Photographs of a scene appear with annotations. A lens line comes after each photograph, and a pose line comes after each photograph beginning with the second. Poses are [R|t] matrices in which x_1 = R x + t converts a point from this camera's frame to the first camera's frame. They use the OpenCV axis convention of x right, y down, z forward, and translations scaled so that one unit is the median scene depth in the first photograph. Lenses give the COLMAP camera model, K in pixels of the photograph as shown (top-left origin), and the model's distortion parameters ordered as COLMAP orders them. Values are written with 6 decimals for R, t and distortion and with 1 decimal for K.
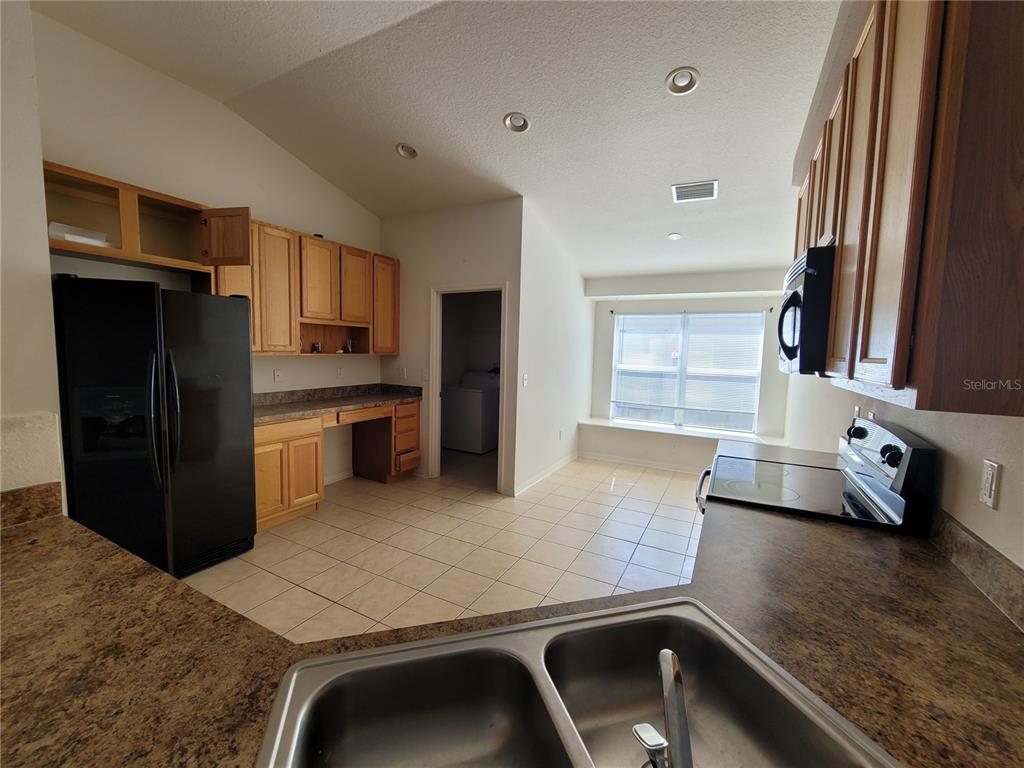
lens RADIAL K [[419.8, 0, 505.1], [0, 419.8, 385.2], [0, 0, 1]] dist [-0.000078, 0.000737]
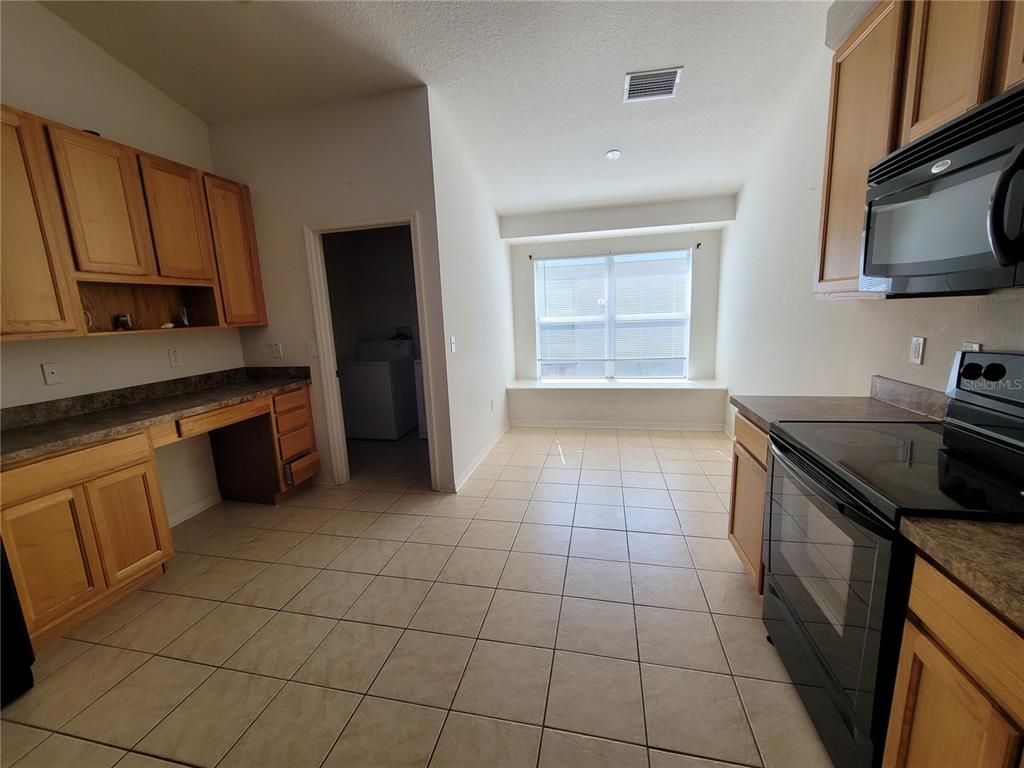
lens RADIAL K [[419.8, 0, 505.1], [0, 419.8, 385.2], [0, 0, 1]] dist [-0.000078, 0.000737]
pose [[0.961003, -0.114429, 0.251751, -0.061717], [0.091556, 0.990685, 0.100804, -0.006124], [-0.260941, -0.073824, 0.962528, 0.219154]]
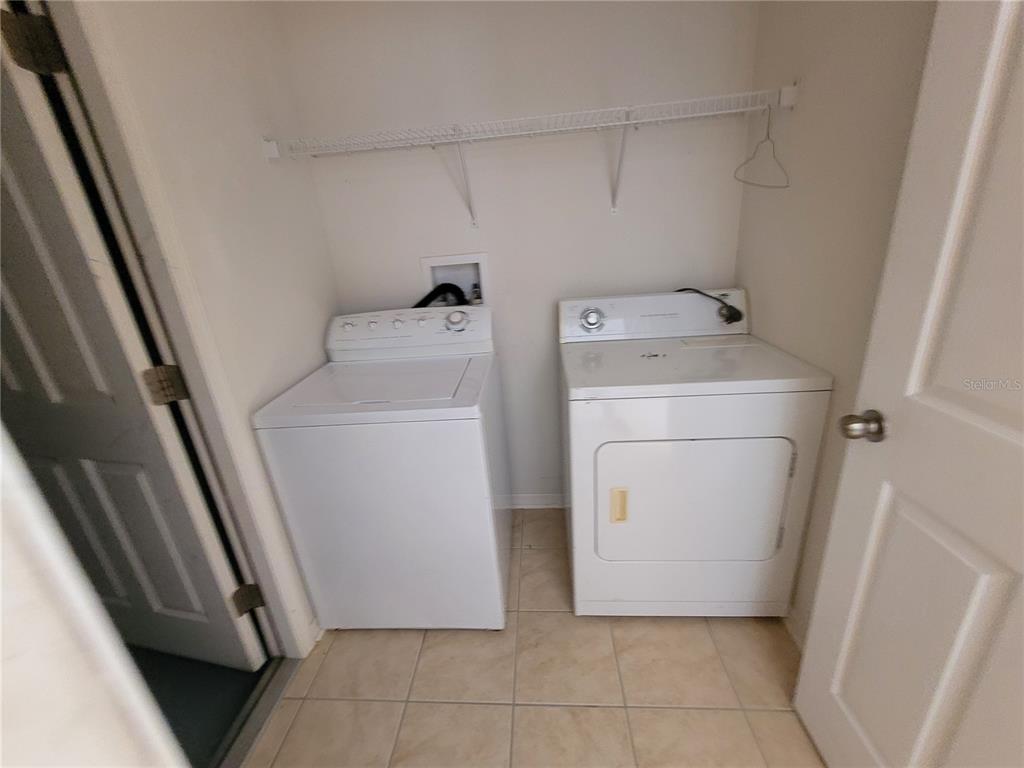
lens RADIAL K [[419.8, 0, 505.1], [0, 419.8, 385.2], [0, 0, 1]] dist [-0.000078, 0.000737]
pose [[0.900188, -0.239898, 0.363470, -0.152853], [0.140689, 0.950043, 0.278613, -0.071348], [-0.412151, -0.199667, 0.888968, 1.053478]]
